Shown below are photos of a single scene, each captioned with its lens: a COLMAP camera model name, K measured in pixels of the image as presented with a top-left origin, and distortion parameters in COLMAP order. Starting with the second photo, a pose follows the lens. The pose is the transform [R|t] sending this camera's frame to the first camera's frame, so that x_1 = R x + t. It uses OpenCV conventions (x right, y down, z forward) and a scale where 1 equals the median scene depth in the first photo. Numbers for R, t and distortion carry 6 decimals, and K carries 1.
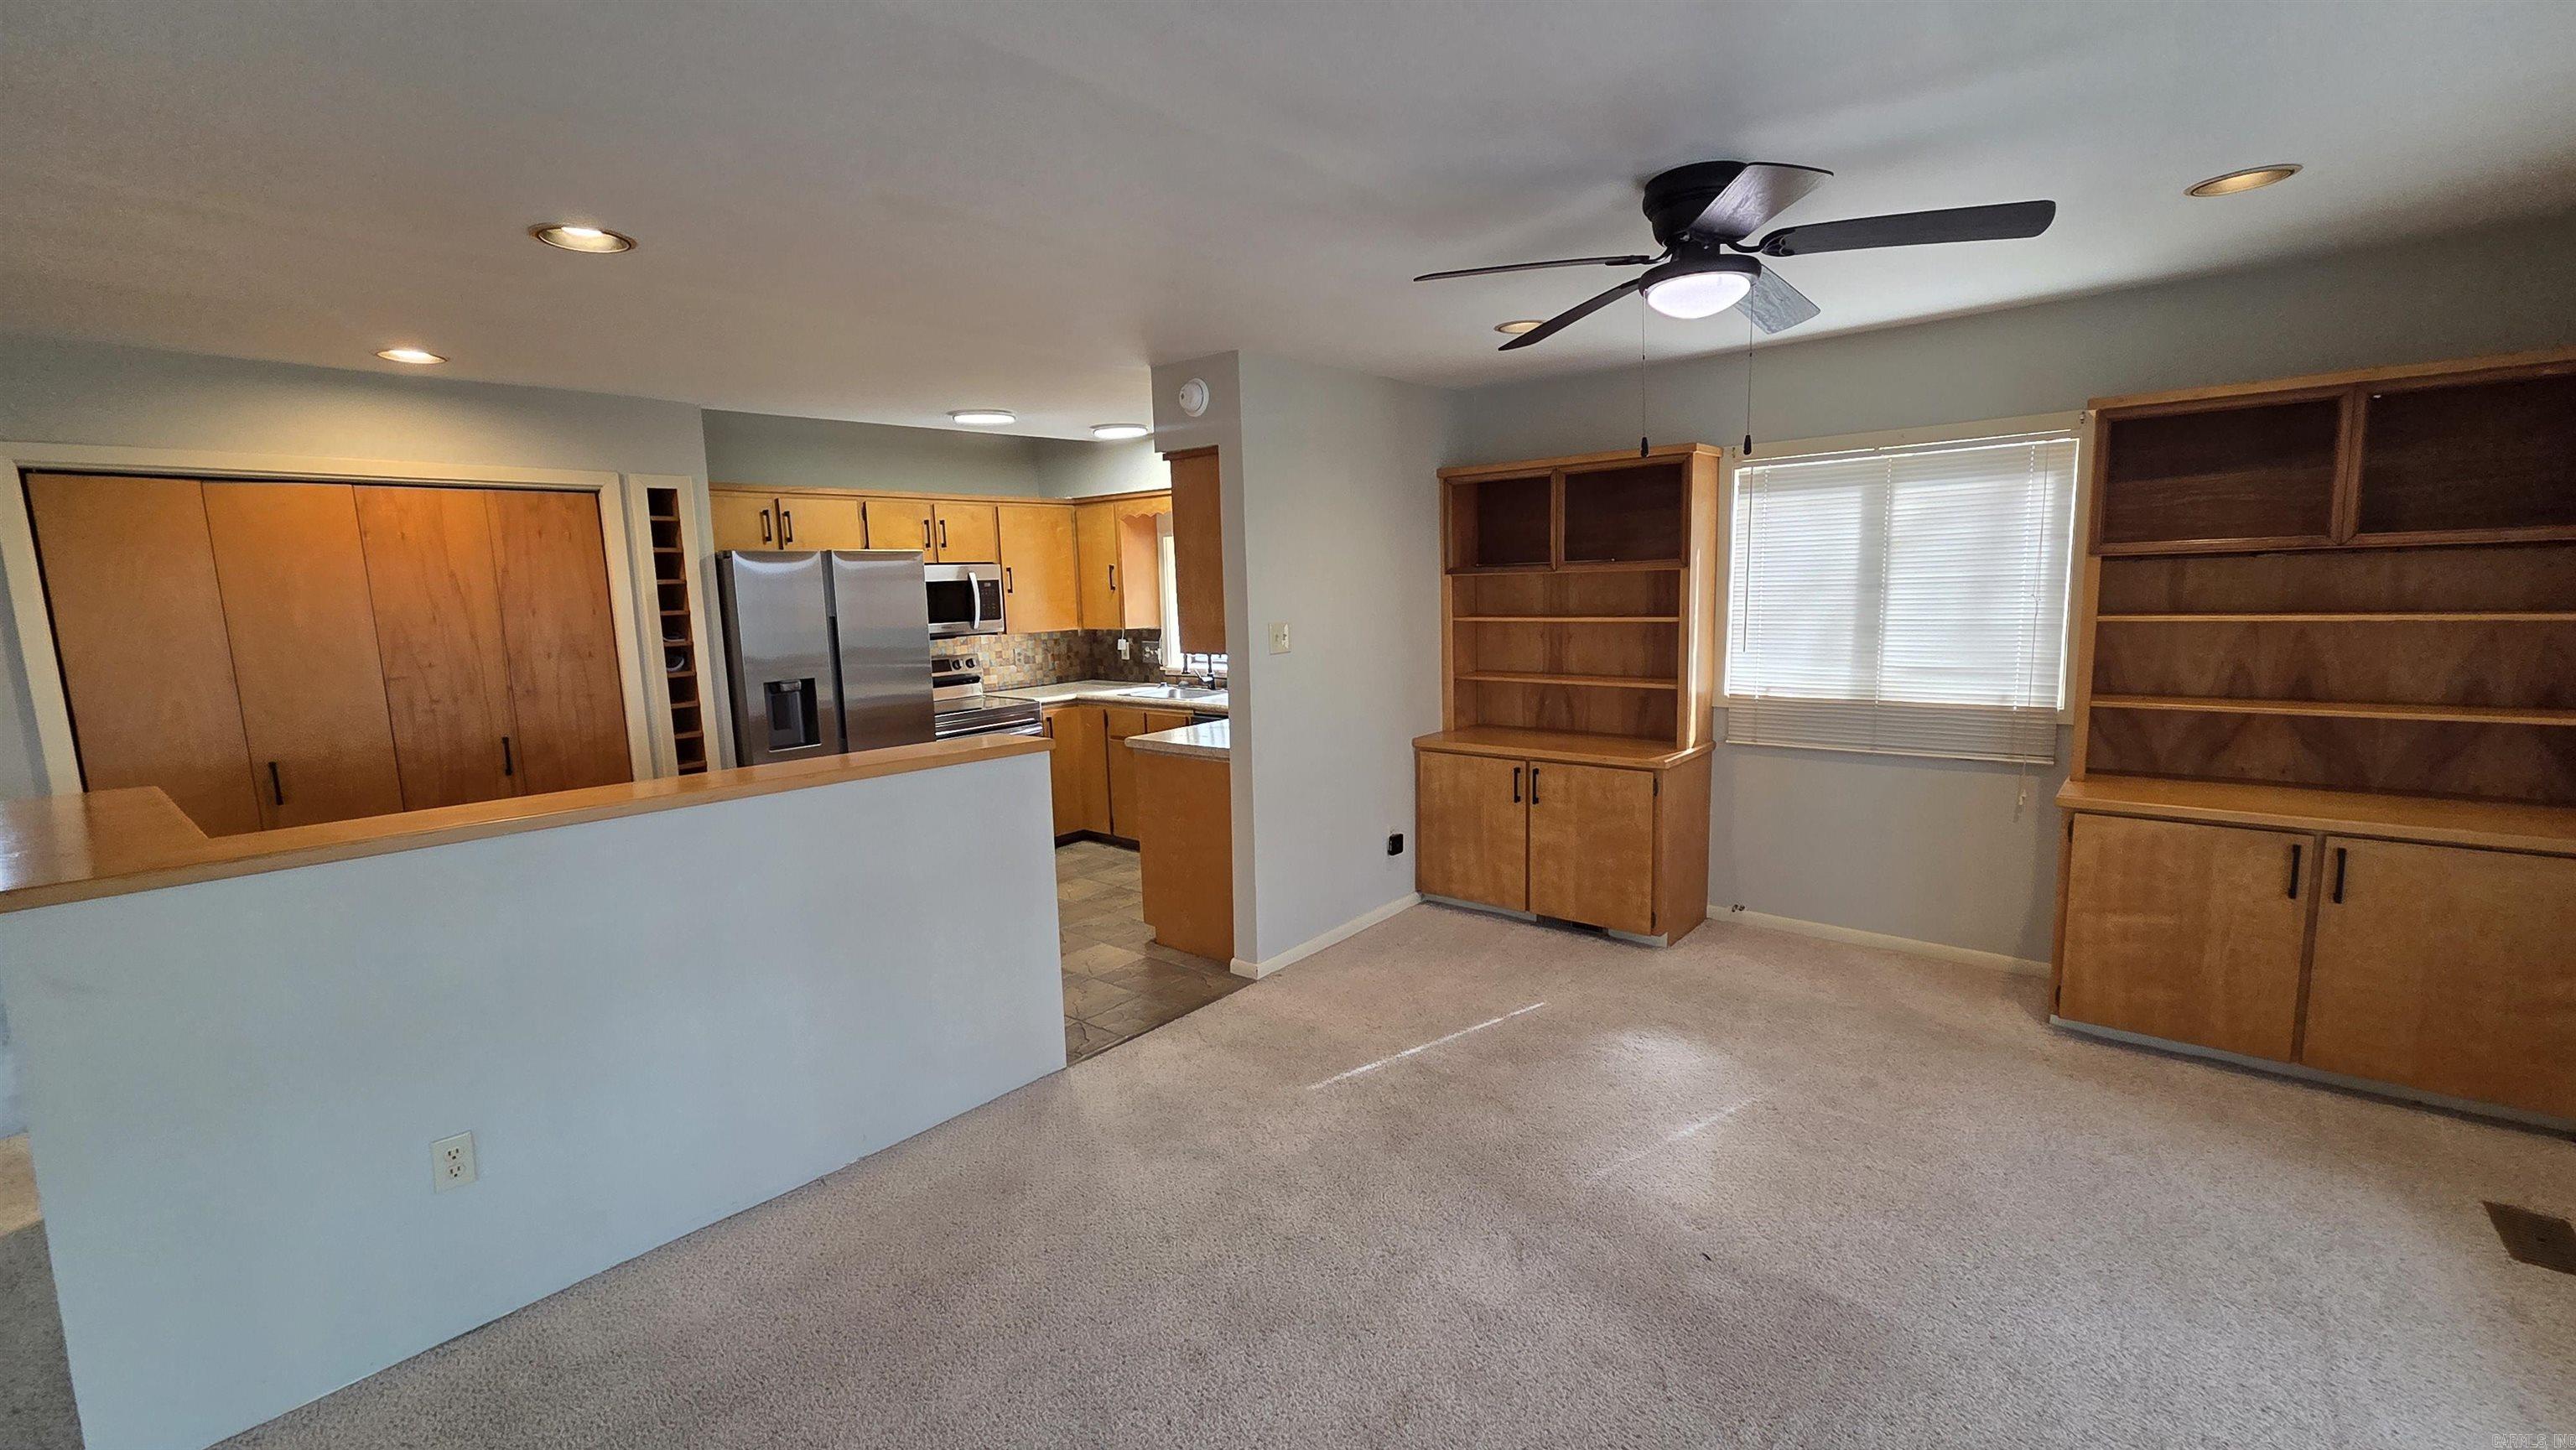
lens RADIAL K [[1051.4, 0, 1307.6], [0, 1051.4, 724.0], [0, 0, 1]] dist [0.004068, -0.000362]
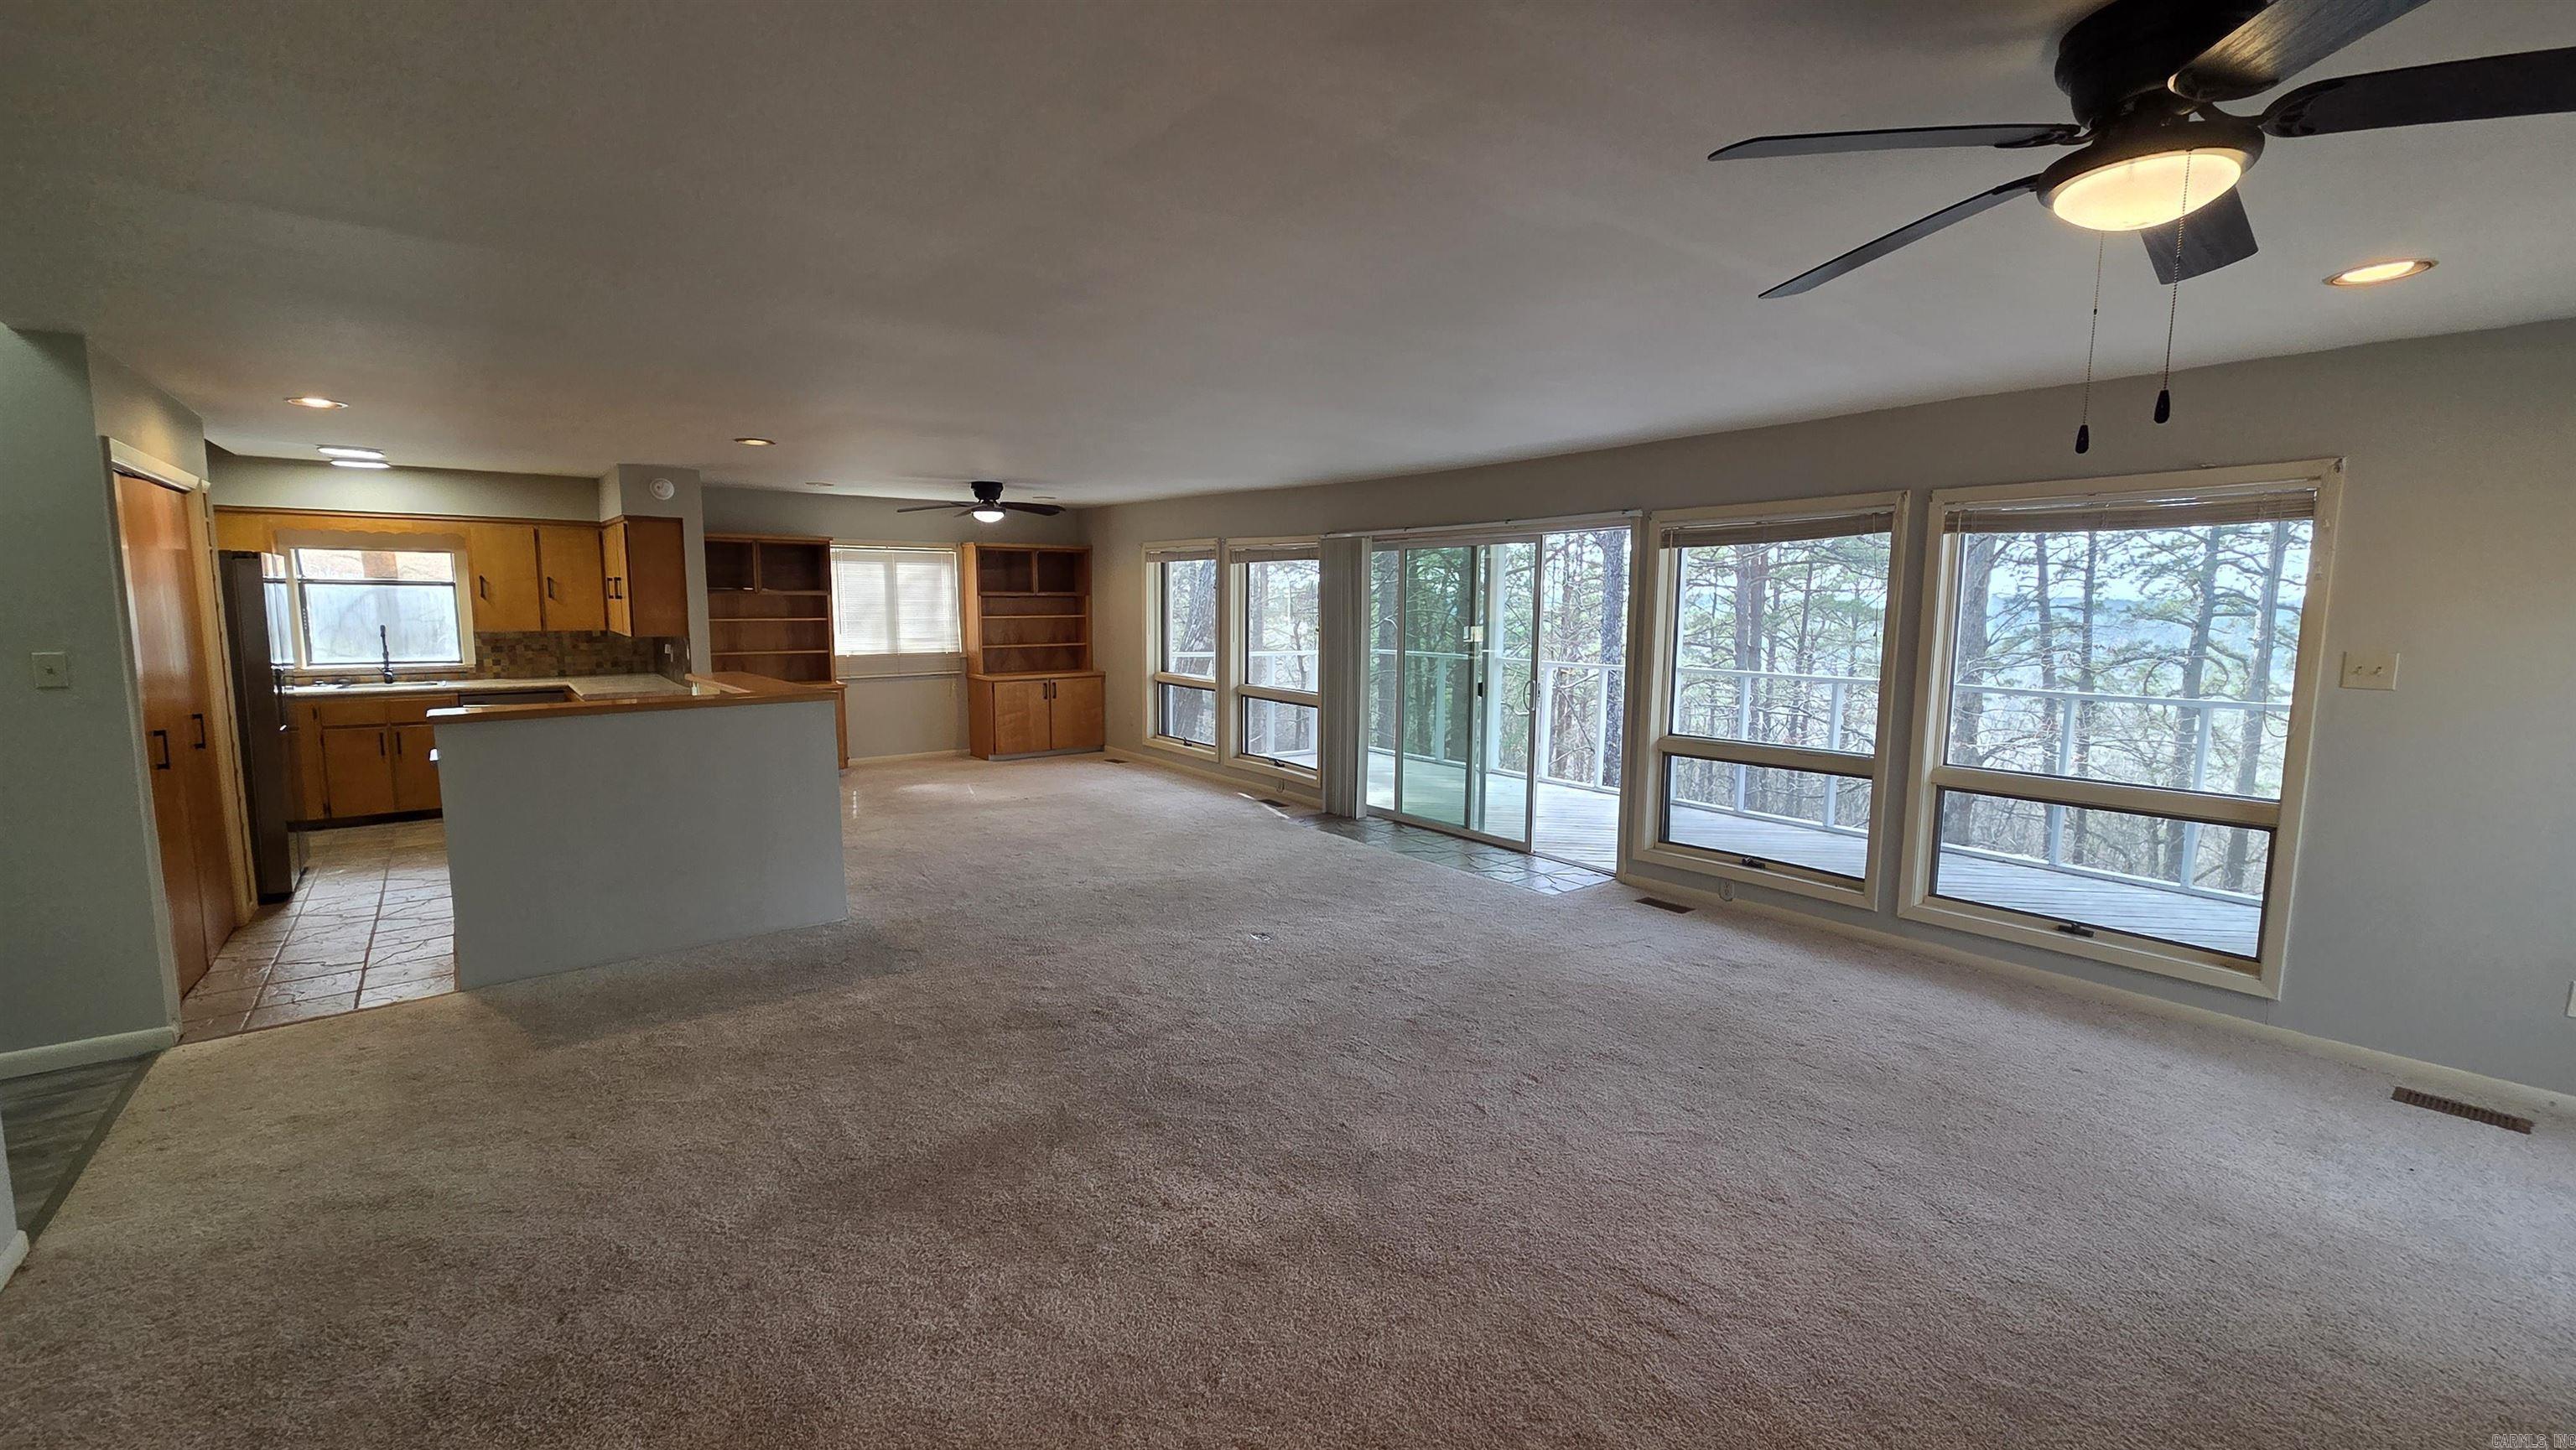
lens RADIAL K [[1051.4, 0, 1287.1], [0, 1051.4, 718.3], [0, 0, 1]] dist [0.004068, -0.000362]
pose [[0.212929, -0.081859, 0.973633, -1.412797], [0.122885, 0.990815, 0.056429, 0.085040], [-0.969309, 0.107629, 0.221033, -0.310496]]
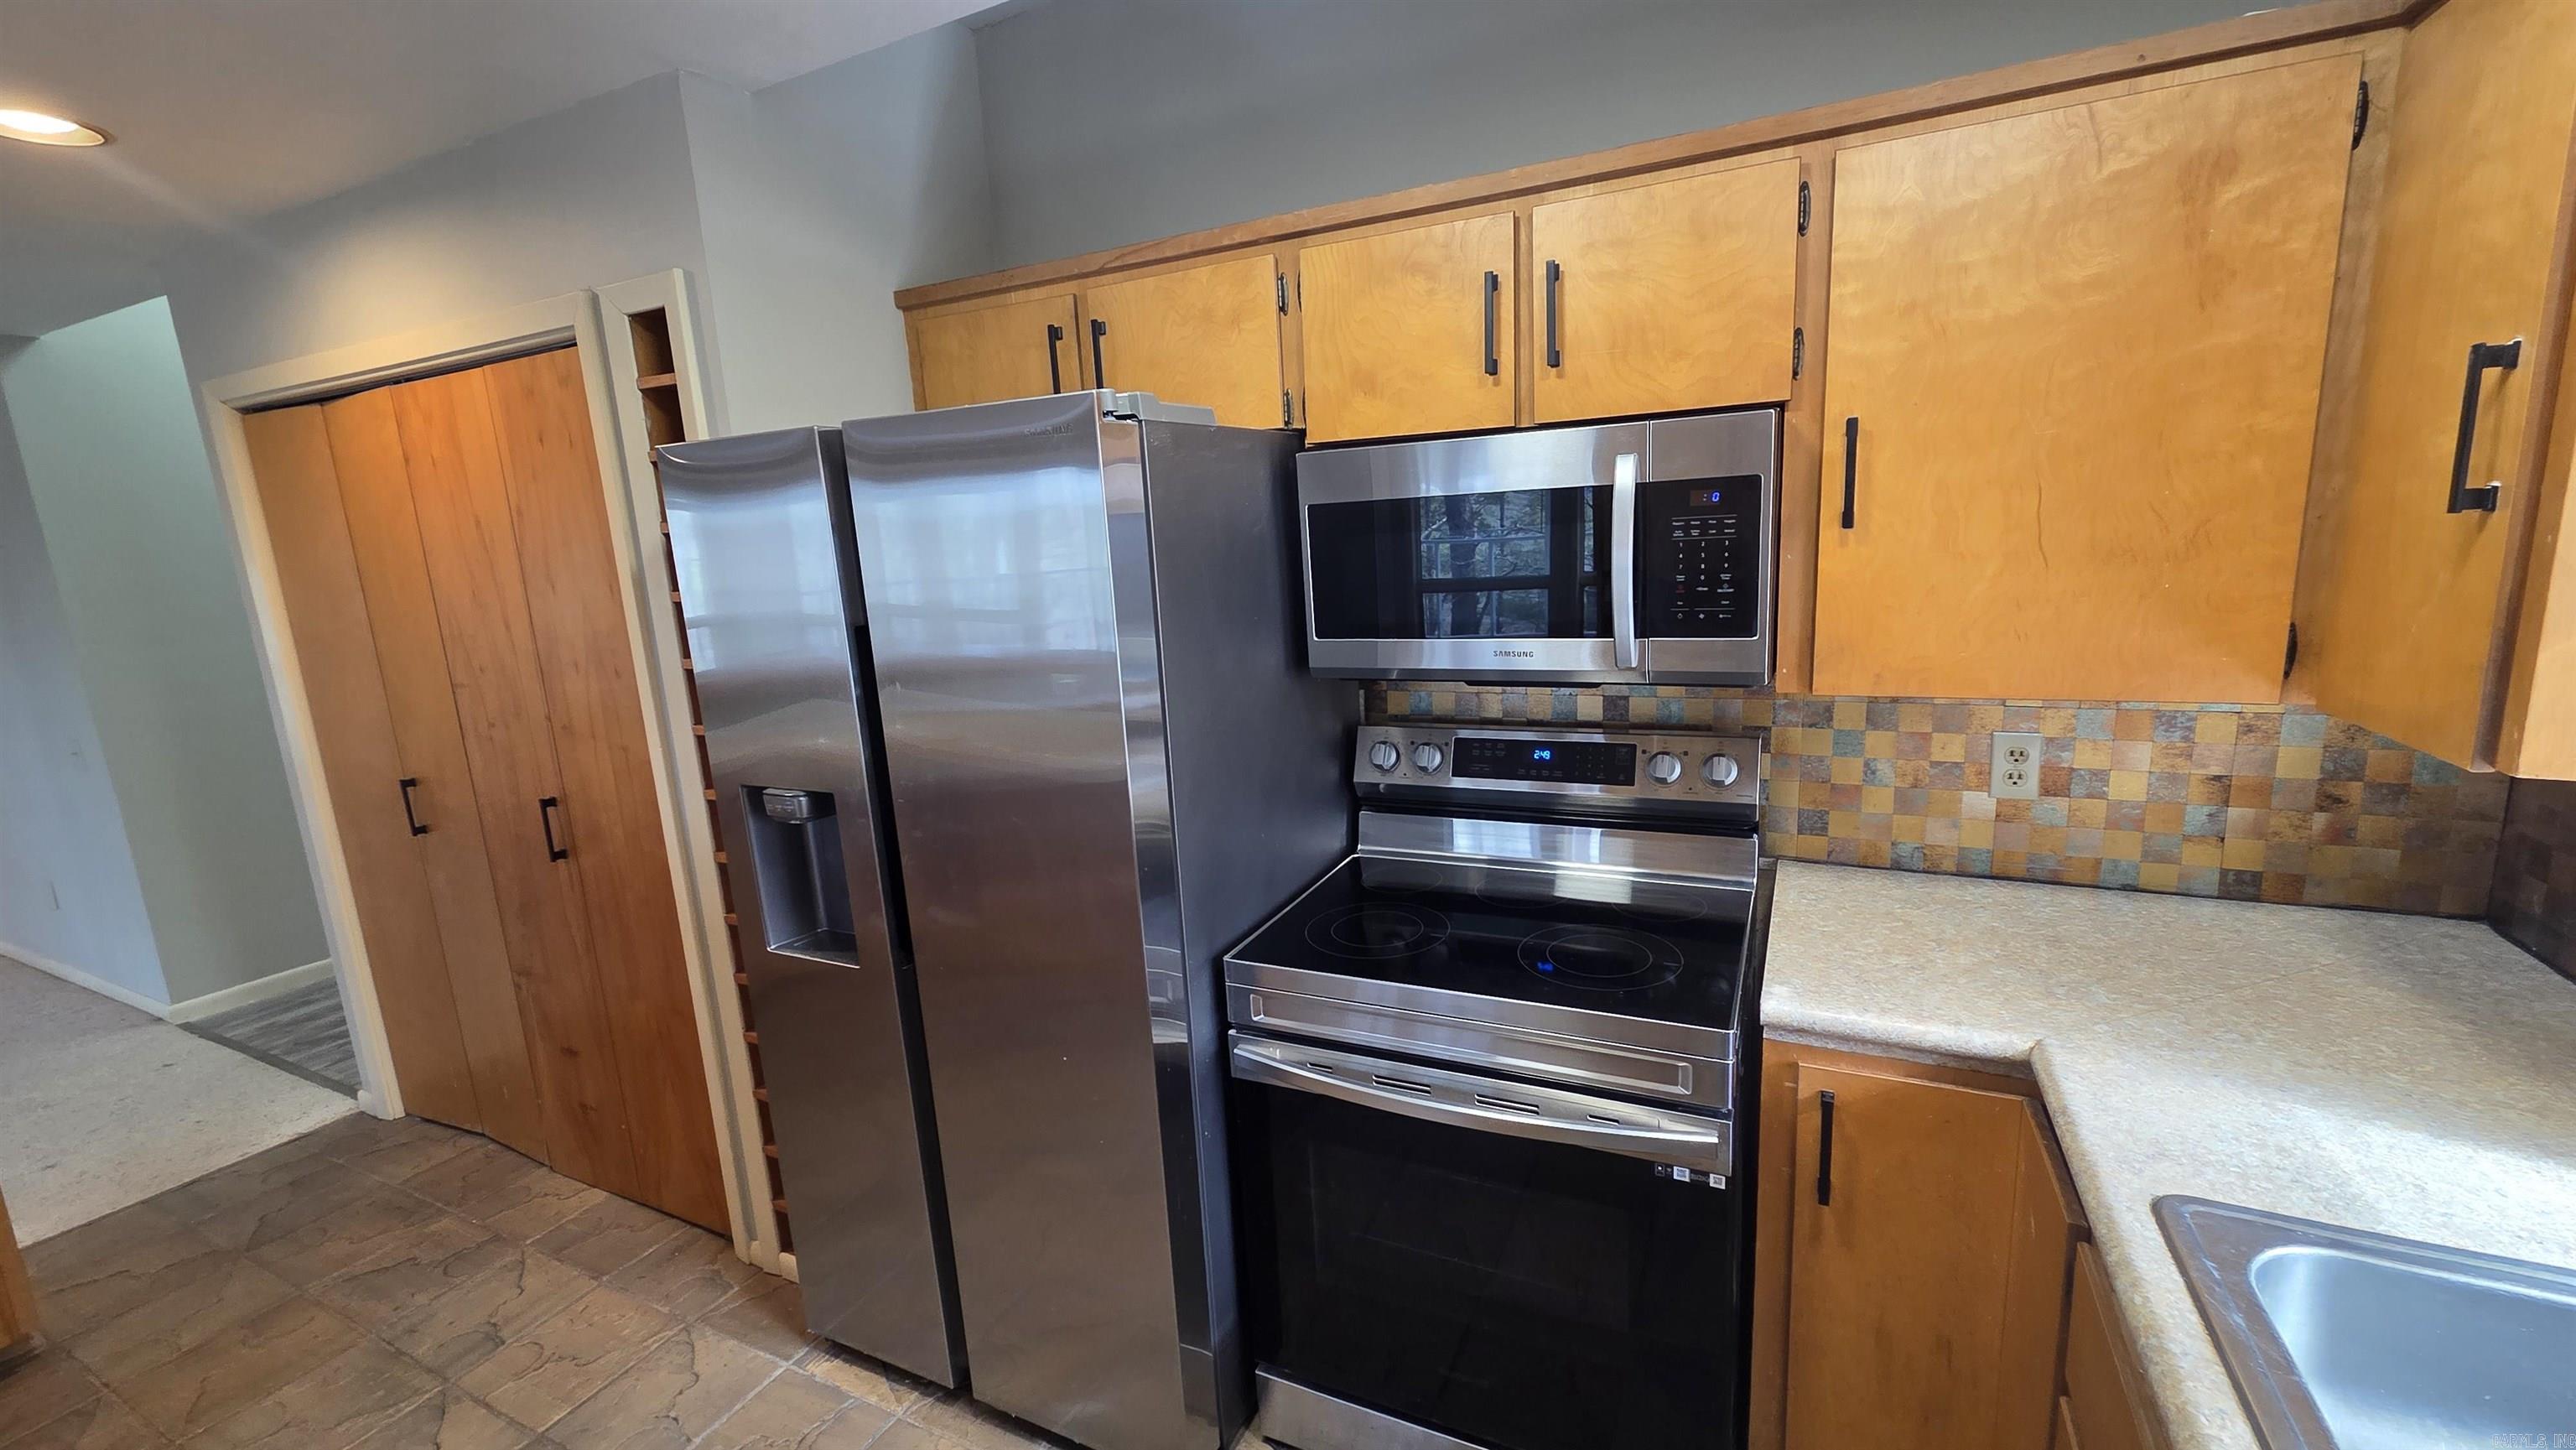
lens RADIAL K [[1051.4, 0, 1285.3], [0, 1051.4, 724.7], [0, 0, 1]] dist [0.004068, -0.000362]
pose [[0.224125, 0.198179, -0.954198, -0.098837], [-0.091128, 0.979078, 0.181942, -0.152471], [0.970291, 0.046176, 0.237495, 1.111729]]
